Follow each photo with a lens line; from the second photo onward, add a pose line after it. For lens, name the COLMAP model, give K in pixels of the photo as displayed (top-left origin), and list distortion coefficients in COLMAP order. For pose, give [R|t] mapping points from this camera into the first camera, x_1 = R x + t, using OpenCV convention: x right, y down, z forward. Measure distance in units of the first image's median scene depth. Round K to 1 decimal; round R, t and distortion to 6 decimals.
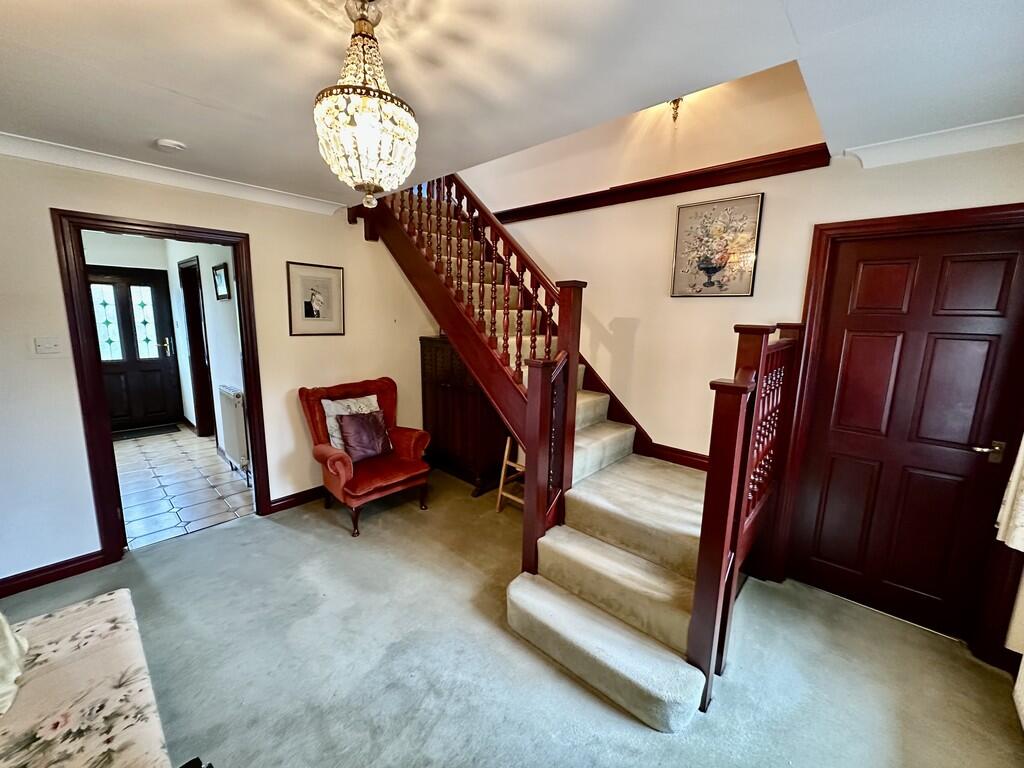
lens RADIAL K [[403.0, 0, 506.6], [0, 403.0, 383.3], [0, 0, 1]] dist [-0.011696, 0.002134]
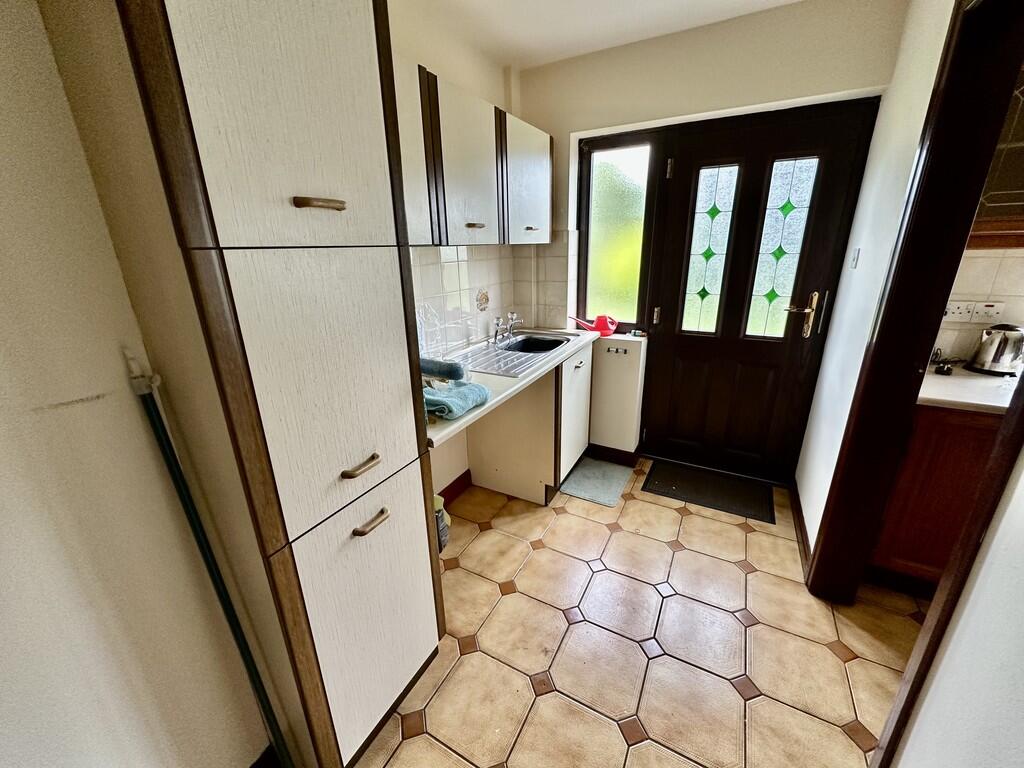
lens RADIAL K [[403.0, 0, 510.5], [0, 403.0, 379.4], [0, 0, 1]] dist [-0.011696, 0.002134]
pose [[0.257507, 0.289974, -0.921741, -0.549213], [-0.135036, 0.955348, 0.262821, -0.097617], [0.956794, 0.056790, 0.285166, 0.614897]]
